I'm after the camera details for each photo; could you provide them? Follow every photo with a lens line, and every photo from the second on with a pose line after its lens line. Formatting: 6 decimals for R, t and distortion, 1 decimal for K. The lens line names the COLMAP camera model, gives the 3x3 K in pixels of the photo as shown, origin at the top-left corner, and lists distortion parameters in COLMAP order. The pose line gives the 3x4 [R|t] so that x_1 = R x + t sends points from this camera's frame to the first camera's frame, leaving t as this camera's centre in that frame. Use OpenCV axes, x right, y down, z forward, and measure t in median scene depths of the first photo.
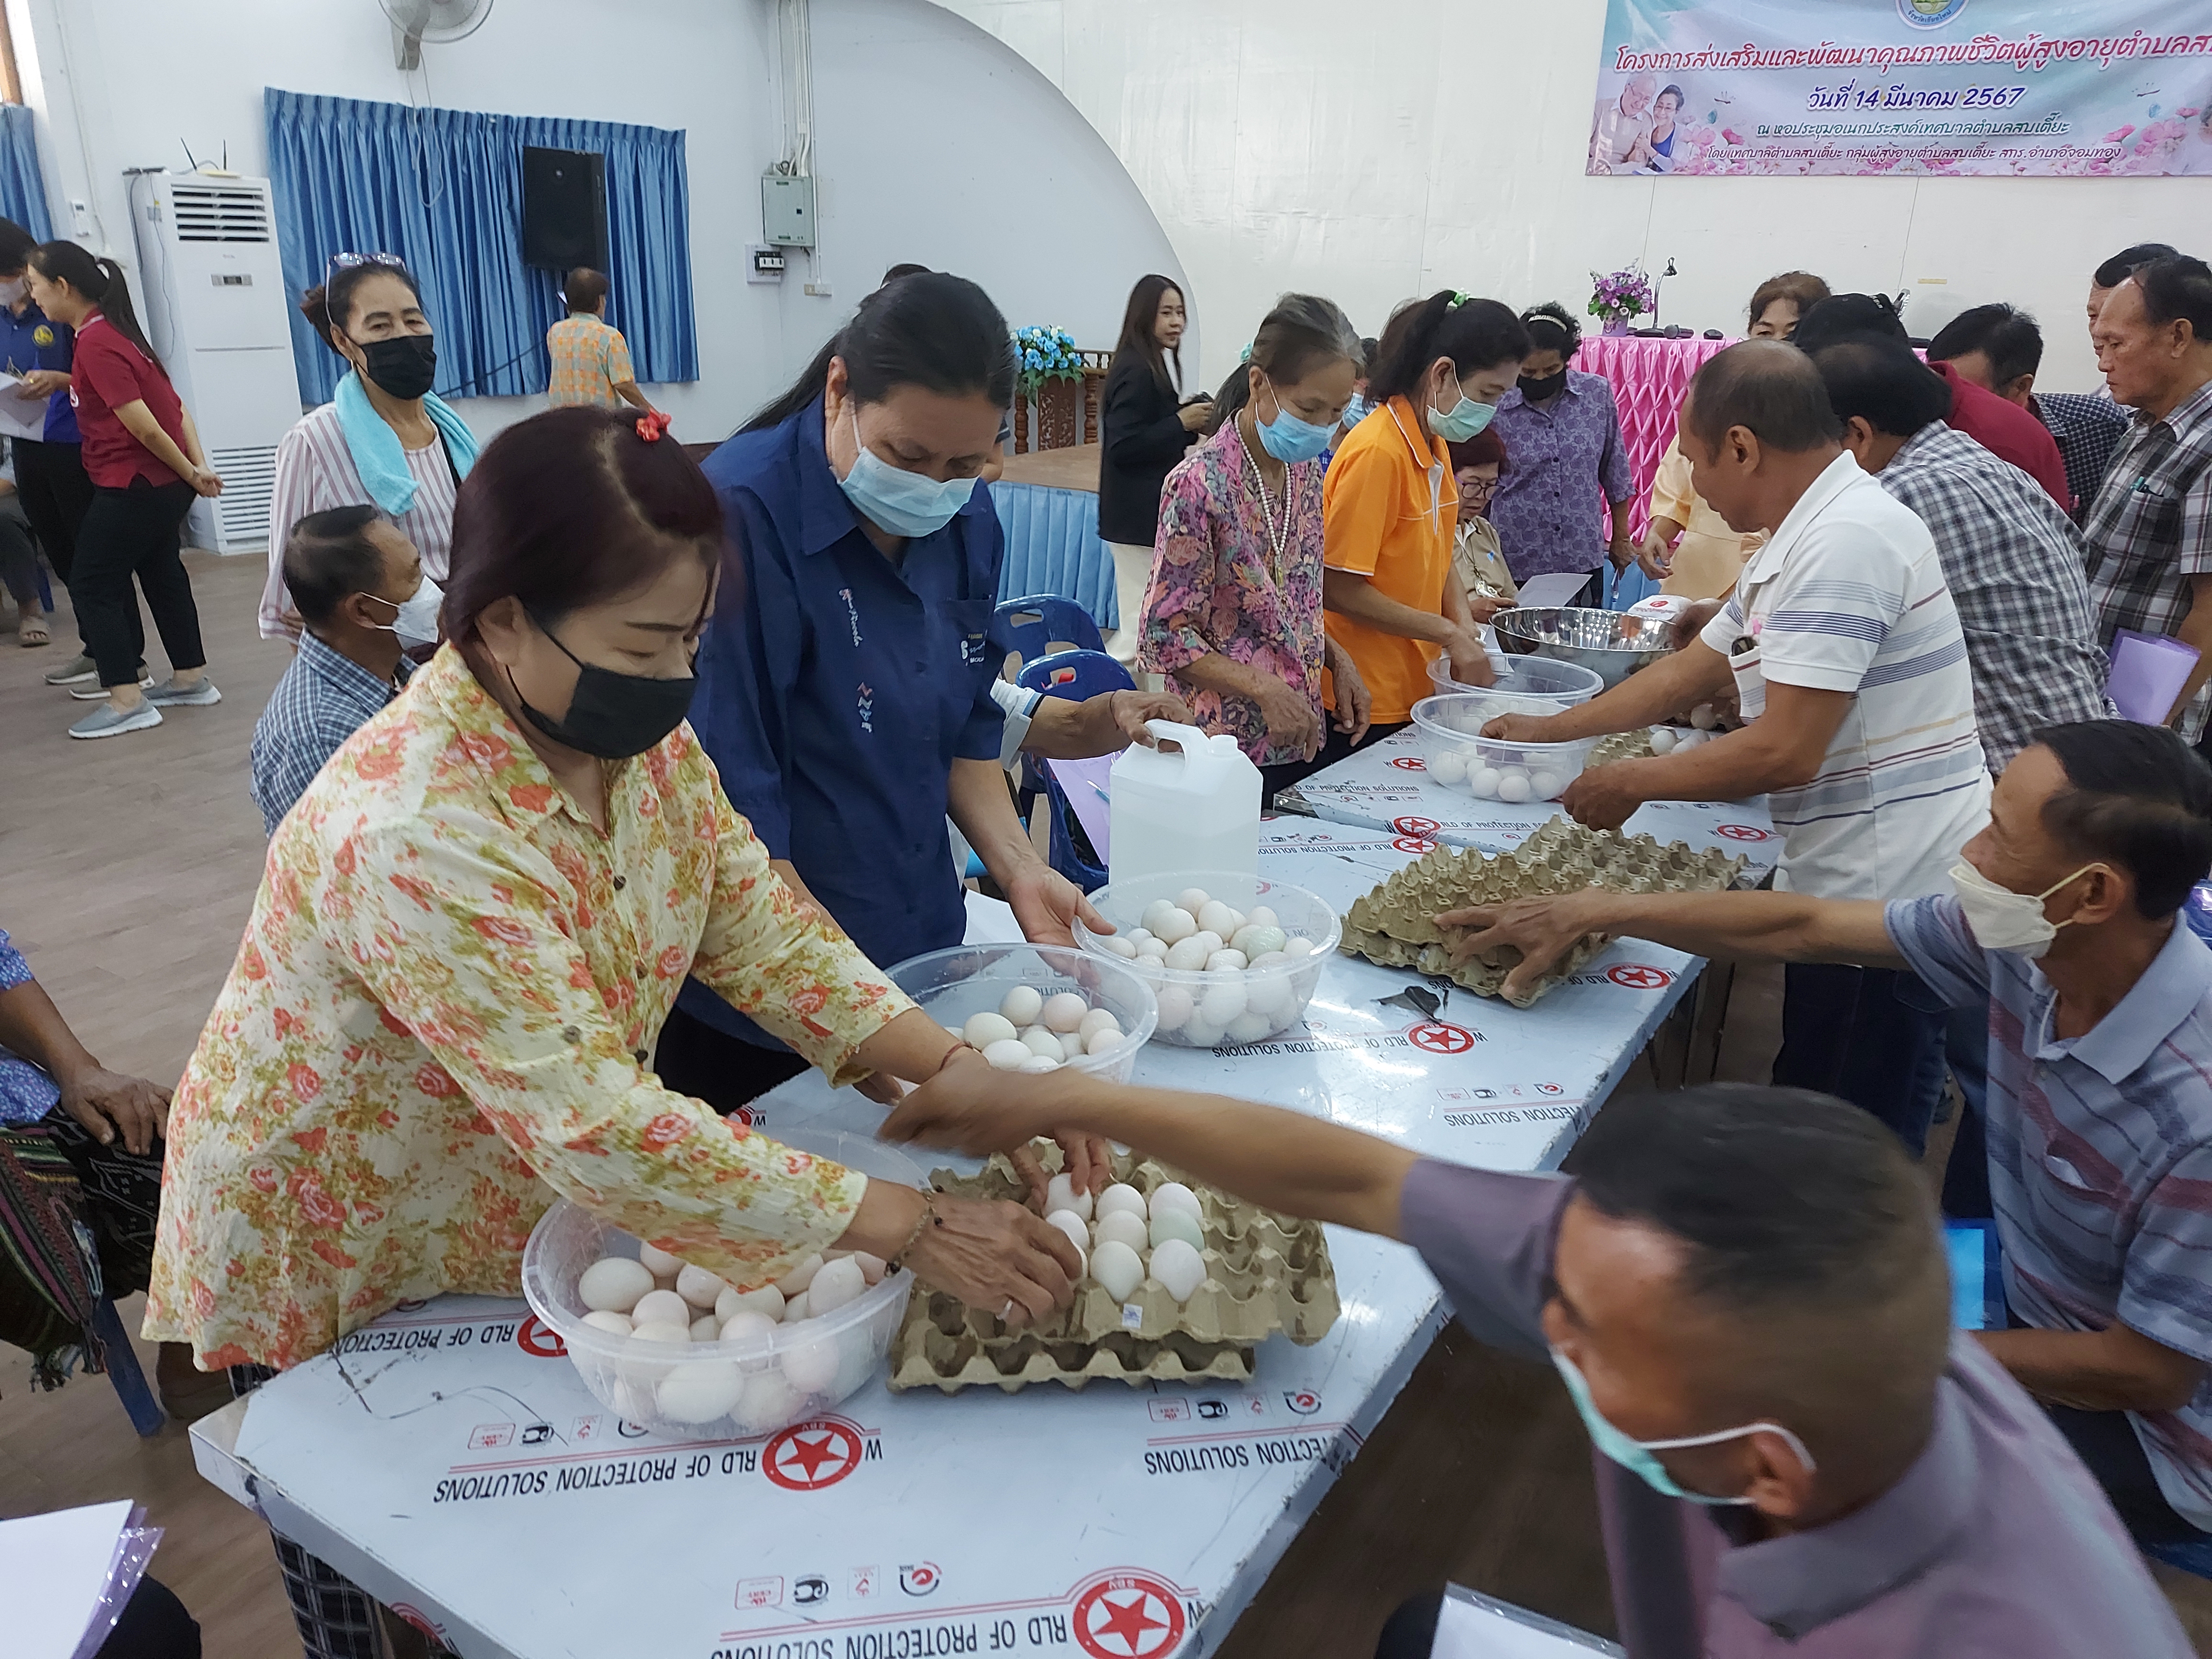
lens RADIAL K [[1651.2, 0, 1103.2], [0, 1651.2, 843.4], [0, 0, 1]] dist [0.065942, -0.051399]
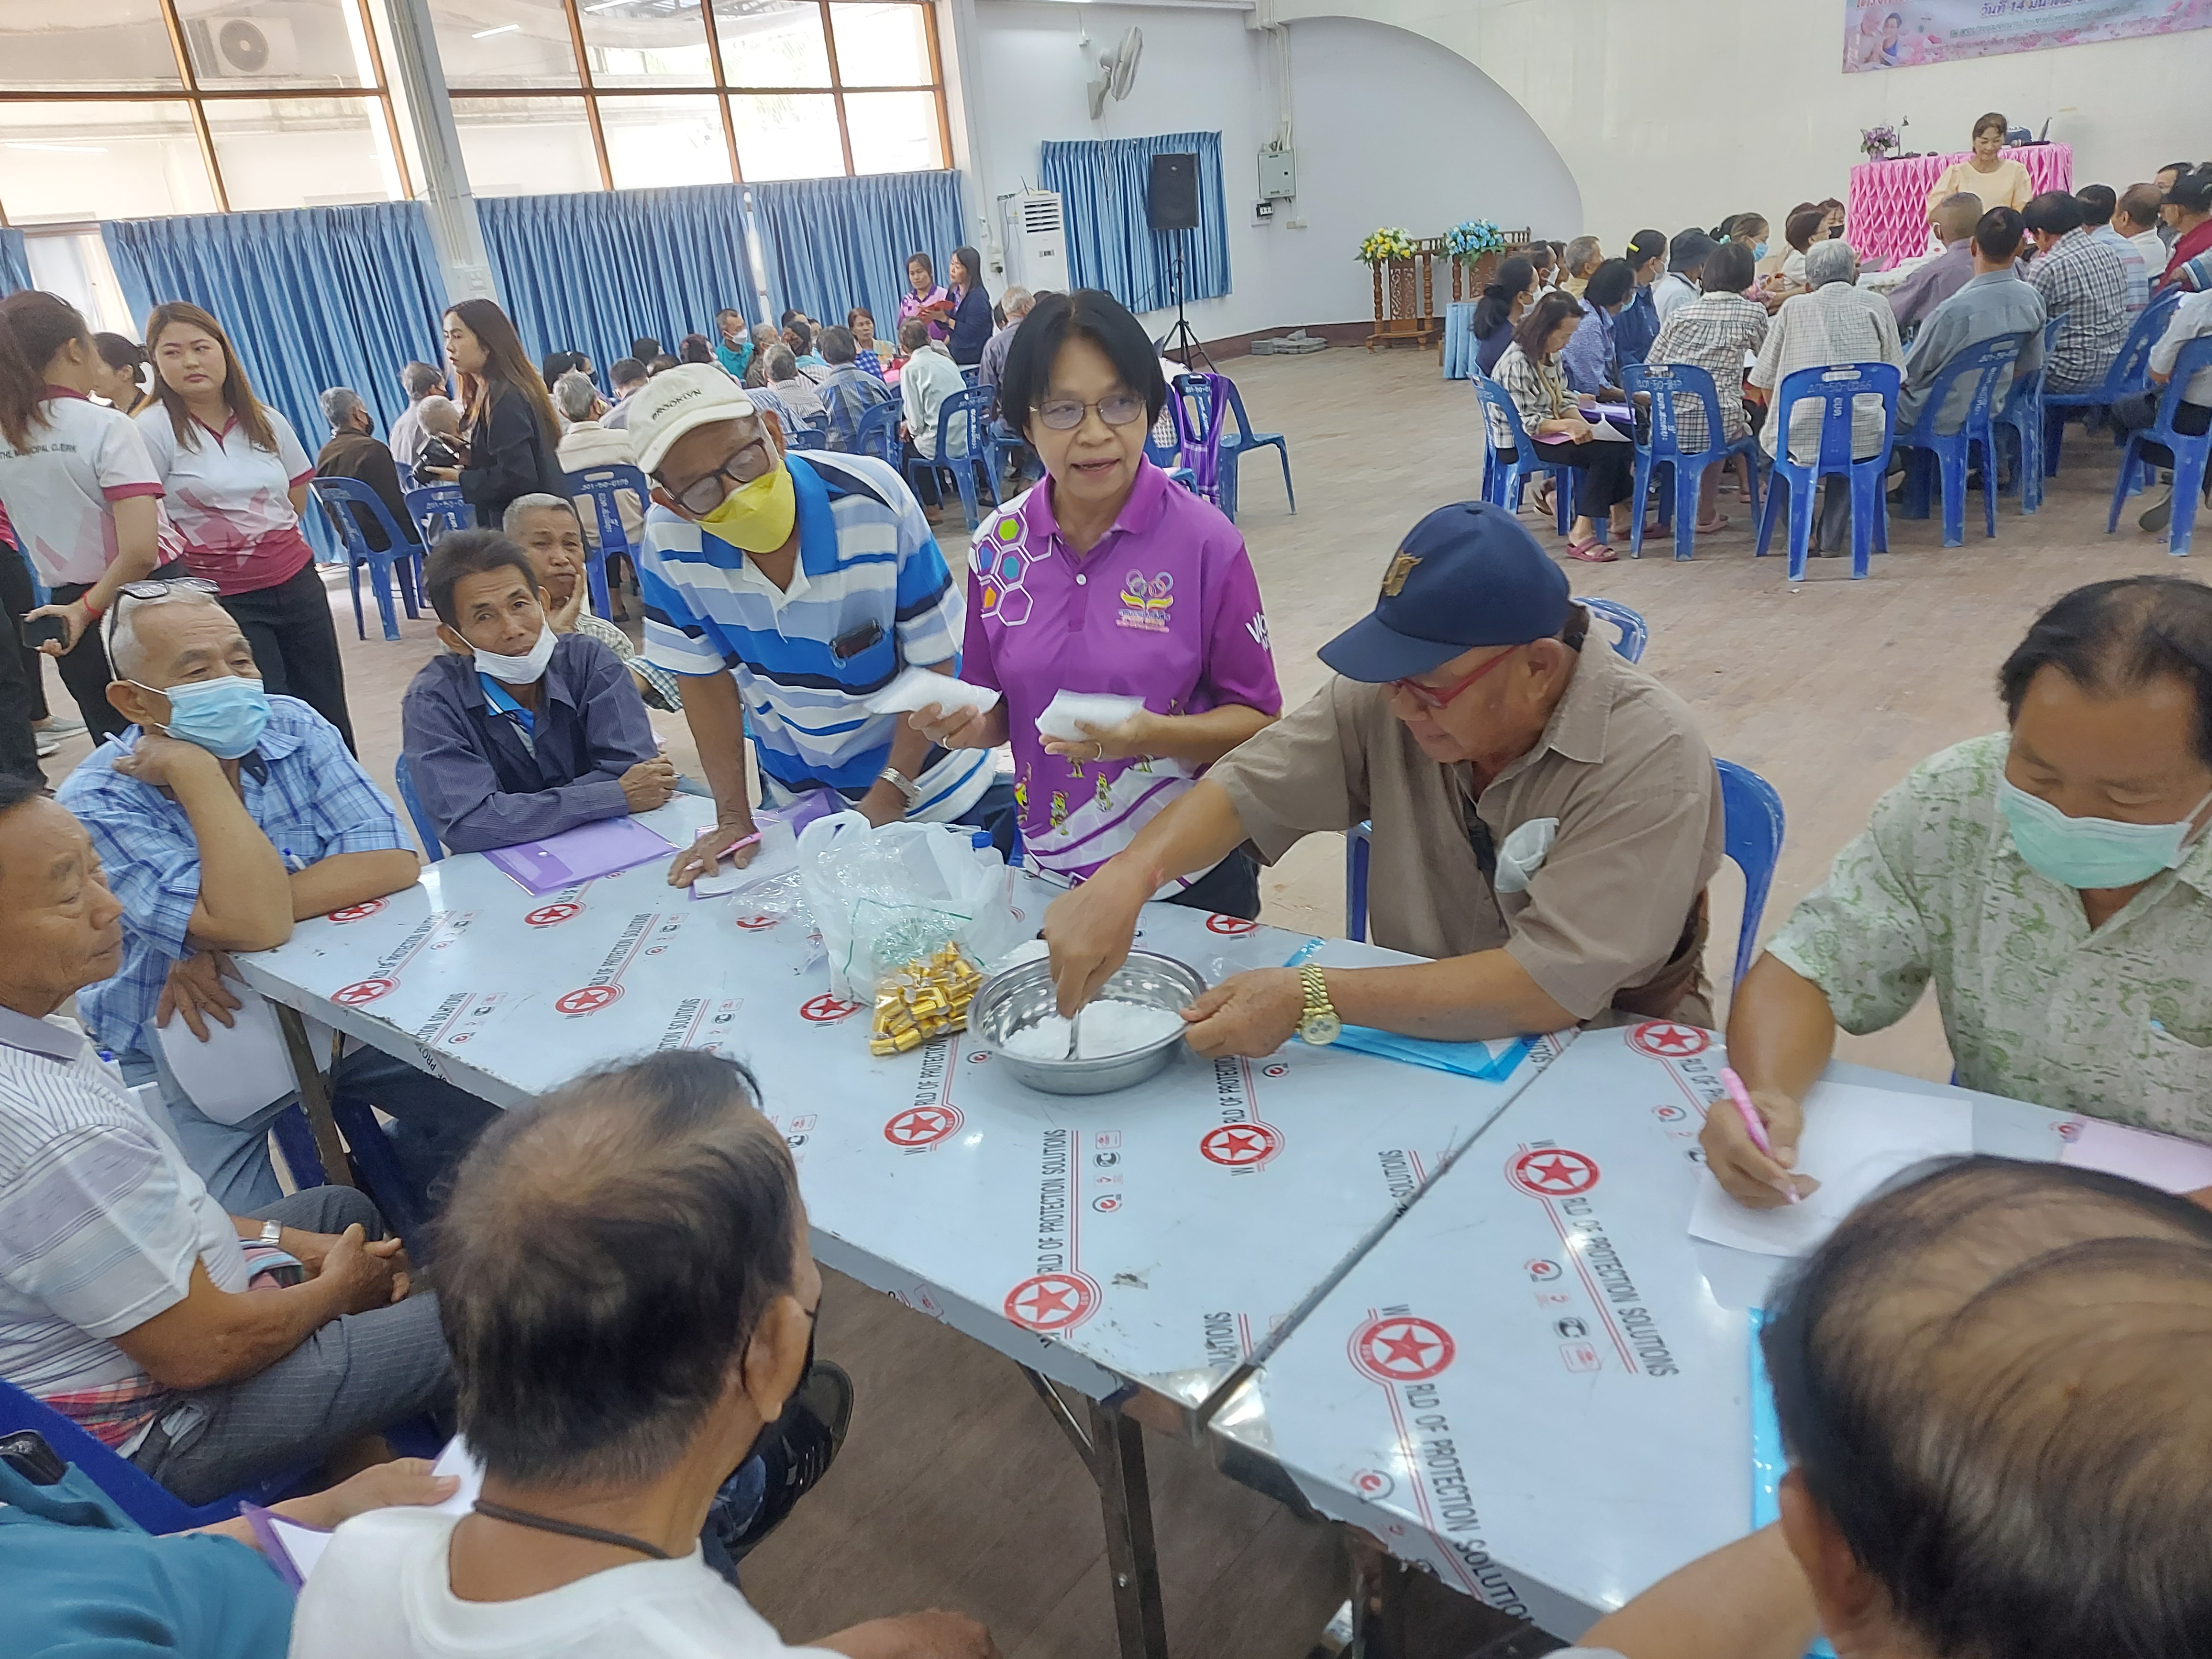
lens RADIAL K [[1651.2, 0, 1092.1], [0, 1651.2, 821.0], [0, 0, 1]] dist [0.065942, -0.051399]
pose [[0.985438, -0.078688, -0.150731, -0.254369], [0.080149, 0.996776, 0.003635, 0.275268], [0.149959, -0.015663, 0.988568, -0.778362]]
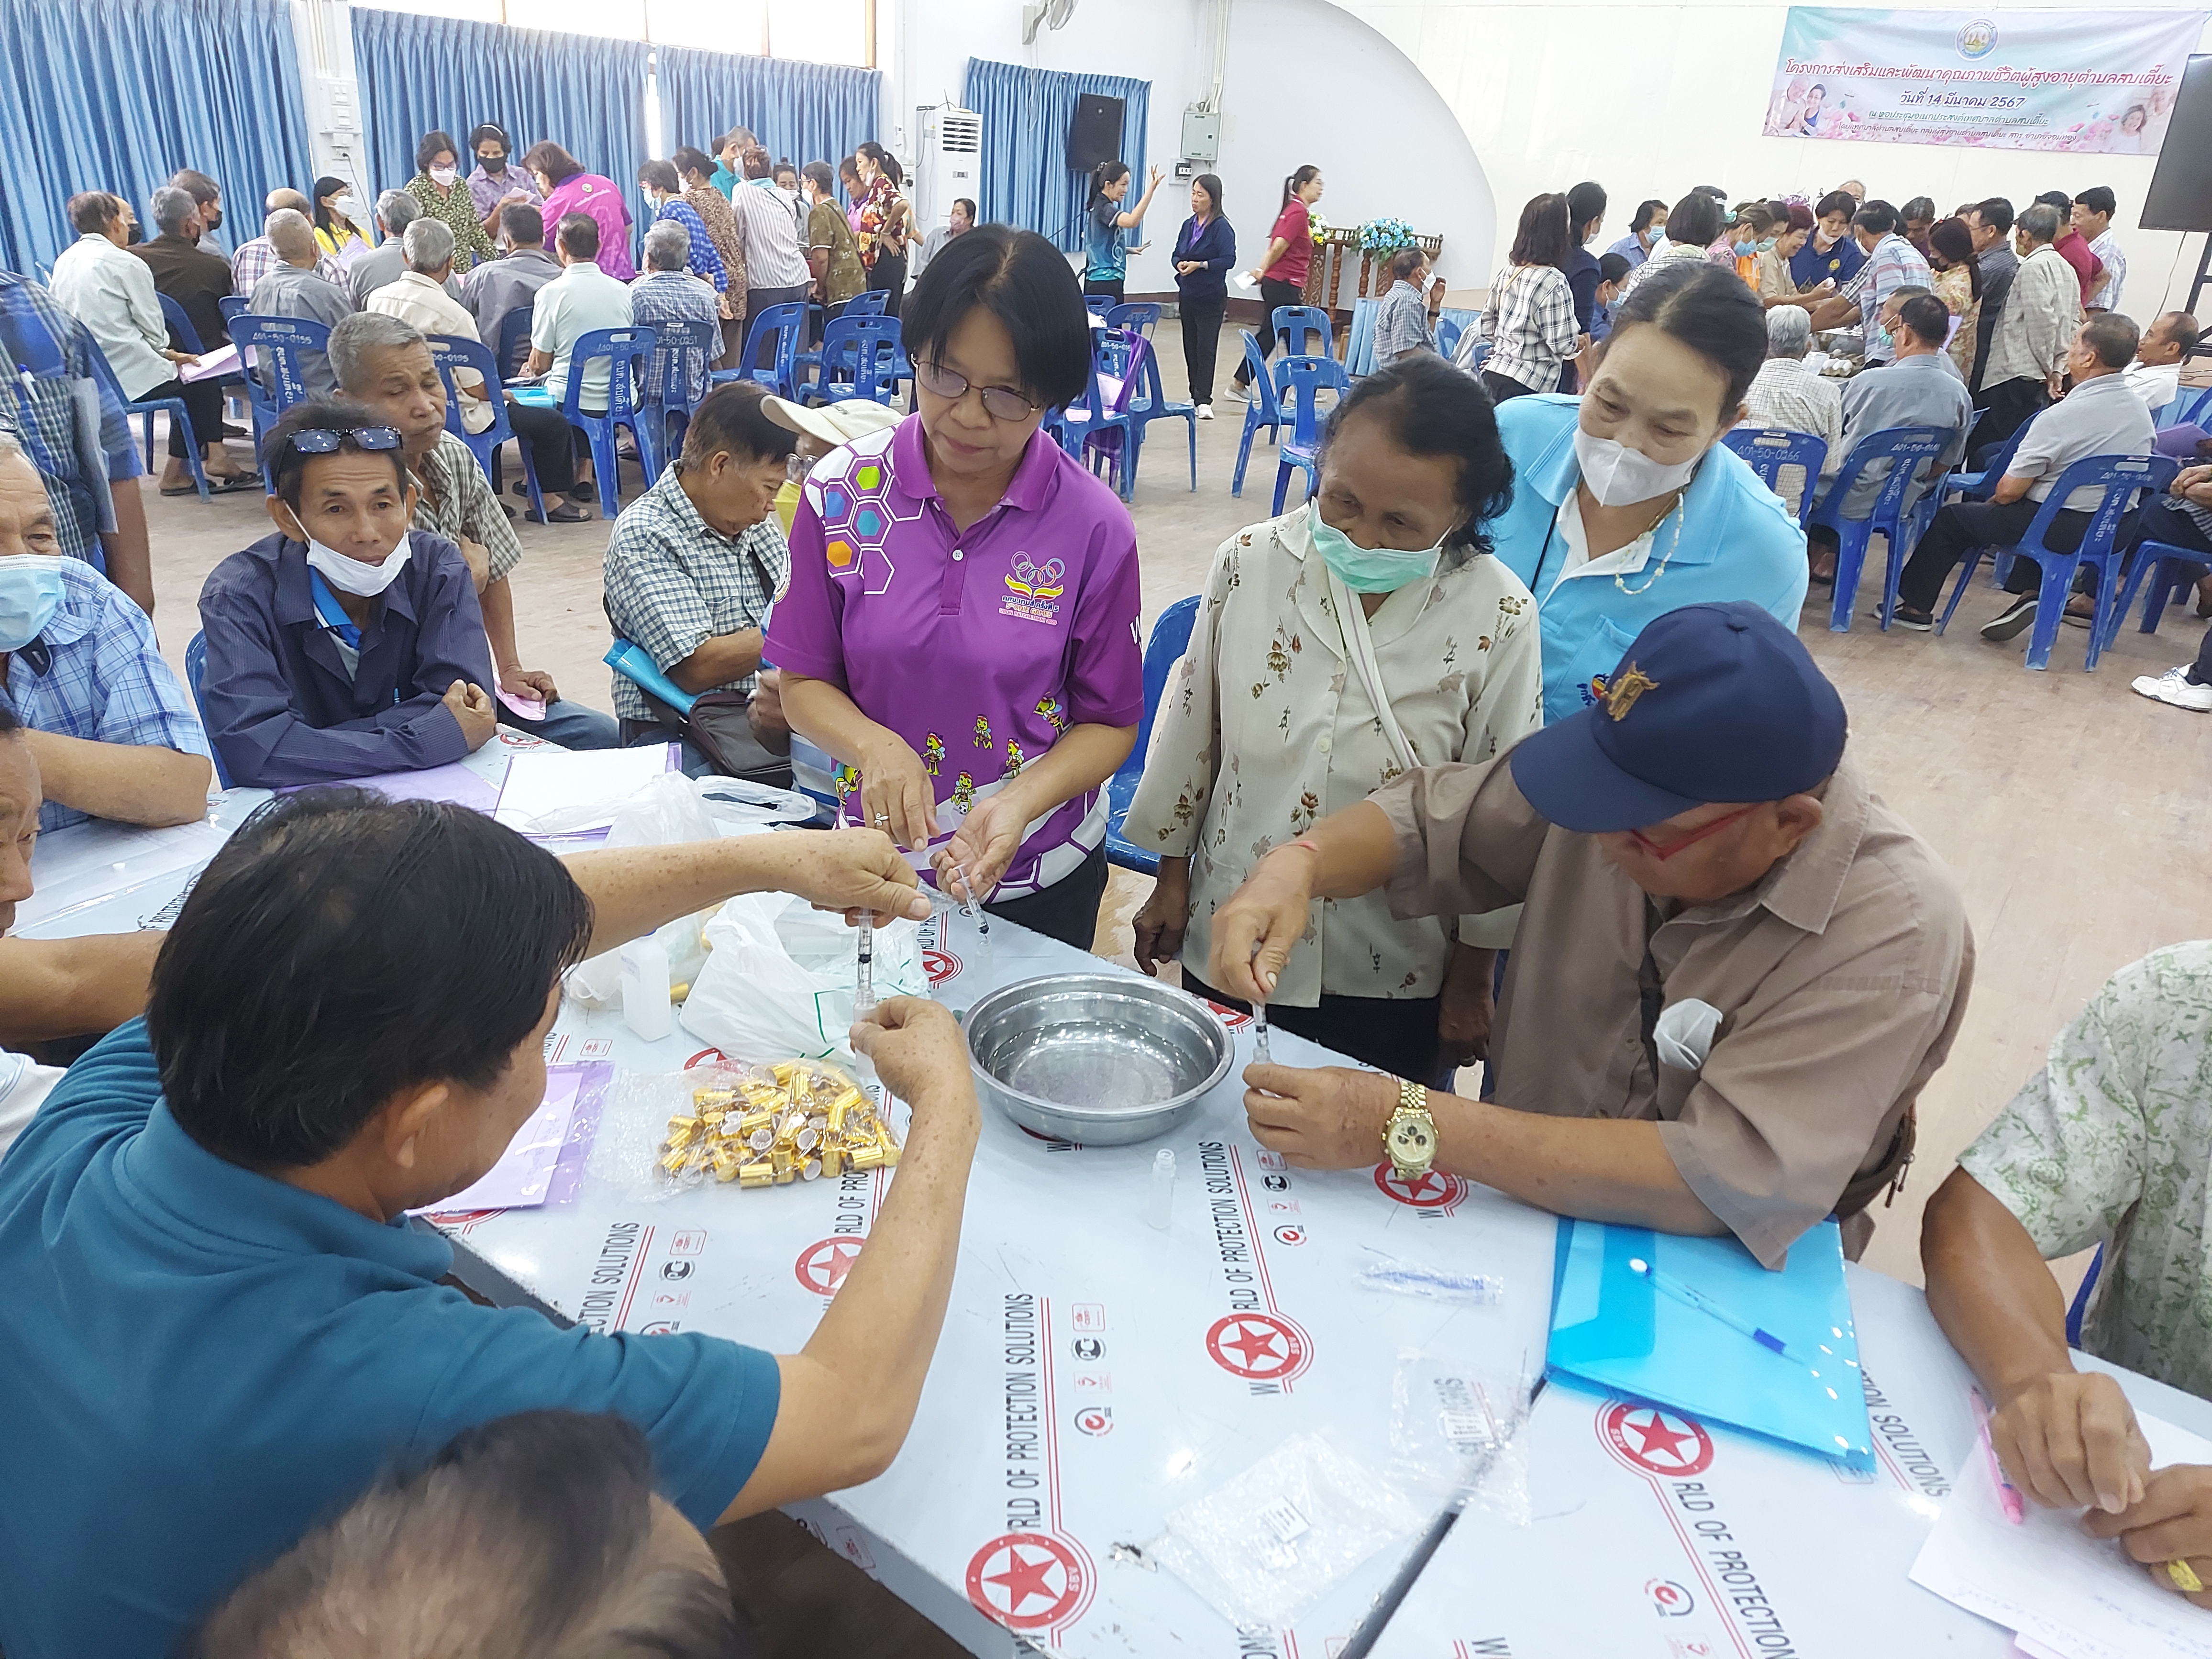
lens RADIAL K [[1651.2, 0, 1092.8], [0, 1651.2, 823.2], [0, 0, 1]] dist [0.065942, -0.051399]
pose [[0.997448, 0.056890, -0.043137, -0.274593], [-0.055265, 0.997750, 0.037957, 0.265146], [0.045199, -0.035476, 0.998348, -0.746507]]
